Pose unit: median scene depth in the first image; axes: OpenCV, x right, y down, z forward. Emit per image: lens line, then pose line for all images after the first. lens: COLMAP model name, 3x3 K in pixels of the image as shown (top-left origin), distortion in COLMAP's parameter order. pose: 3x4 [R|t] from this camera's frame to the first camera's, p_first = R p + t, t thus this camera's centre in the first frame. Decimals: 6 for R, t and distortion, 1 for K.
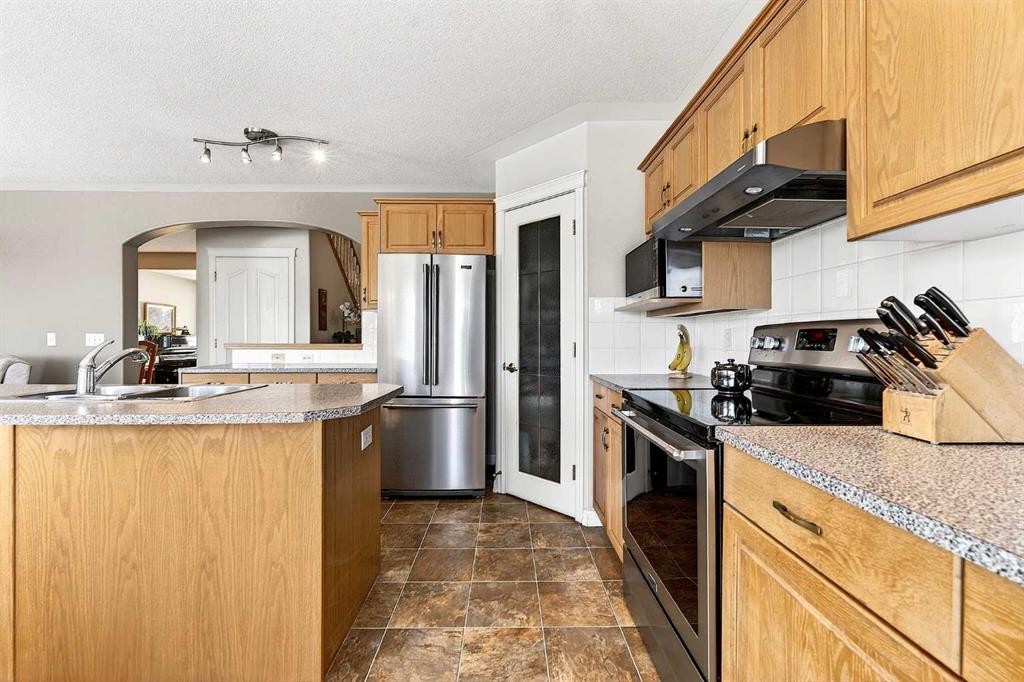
lens RADIAL K [[416.4, 0, 509.1], [0, 416.4, 338.8], [0, 0, 1]] dist [-0.003920, 0.000473]
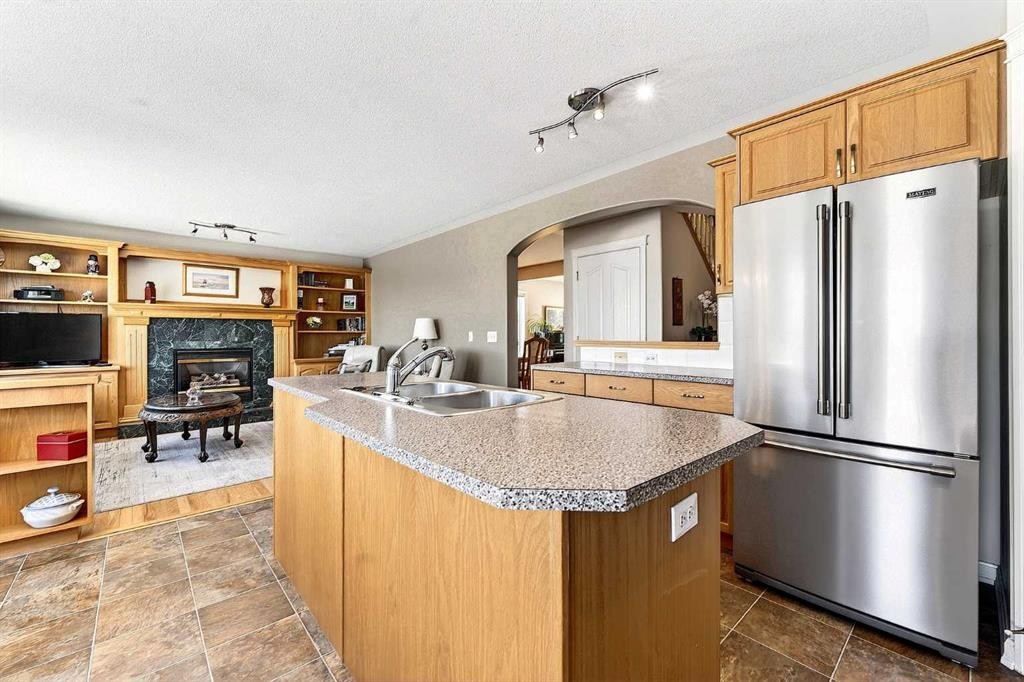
lens RADIAL K [[416.4, 0, 503.8], [0, 416.4, 336.4], [0, 0, 1]] dist [-0.003920, 0.000473]
pose [[0.651129, -0.002646, -0.758963, -0.054542], [0.004677, 0.999989, 0.000526, -0.000455], [0.758953, -0.003892, 0.651134, 0.309627]]
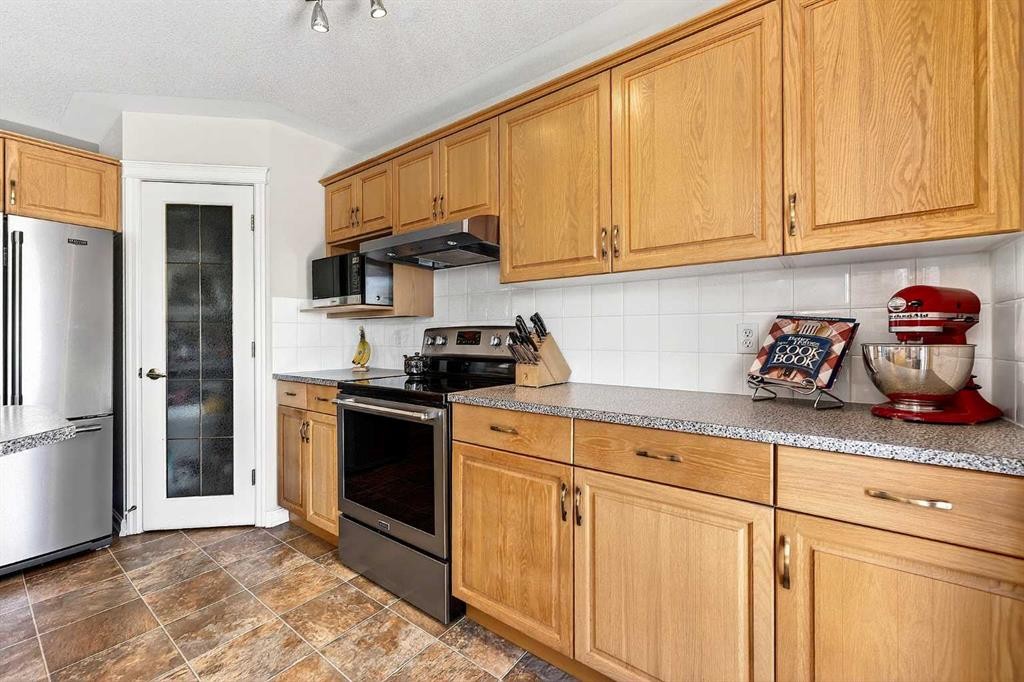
lens RADIAL K [[416.4, 0, 510.5], [0, 416.4, 336.1], [0, 0, 1]] dist [-0.003920, 0.000473]
pose [[0.612794, -0.000779, 0.790242, -0.232268], [0.004641, 0.999986, -0.002613, -0.000320], [-0.790229, 0.005269, 0.612789, -0.059453]]
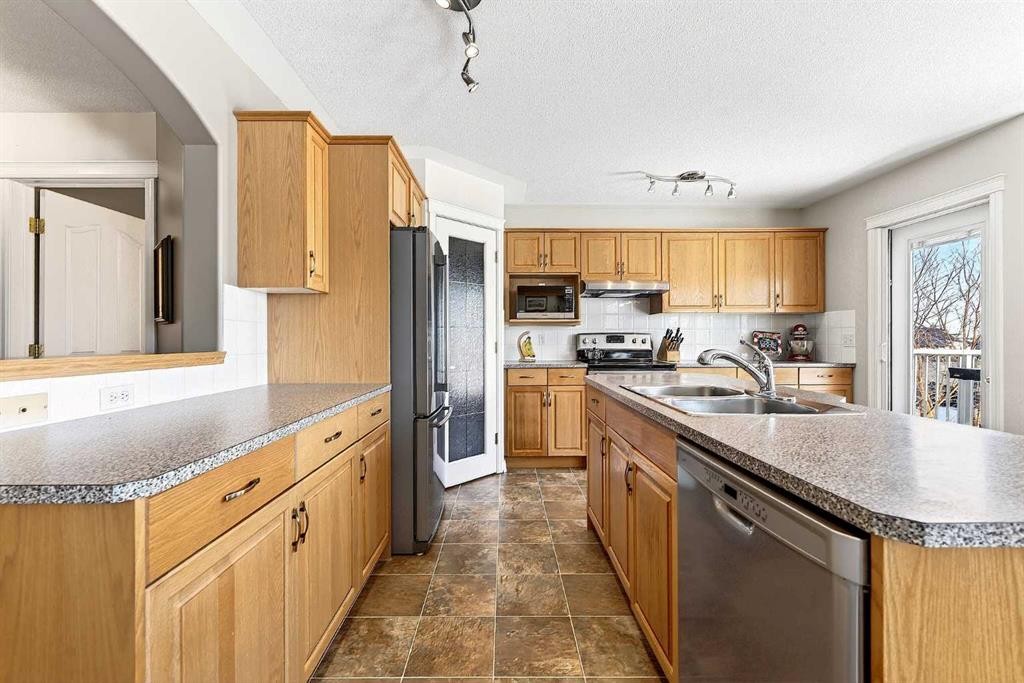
lens RADIAL K [[416.4, 0, 507.8], [0, 416.4, 340.0], [0, 0, 1]] dist [-0.003920, 0.000473]
pose [[0.003049, -0.001090, 0.999995, -1.161104], [0.005291, 0.999985, 0.001074, 0.000245], [-0.999981, 0.005288, 0.003054, 0.927846]]
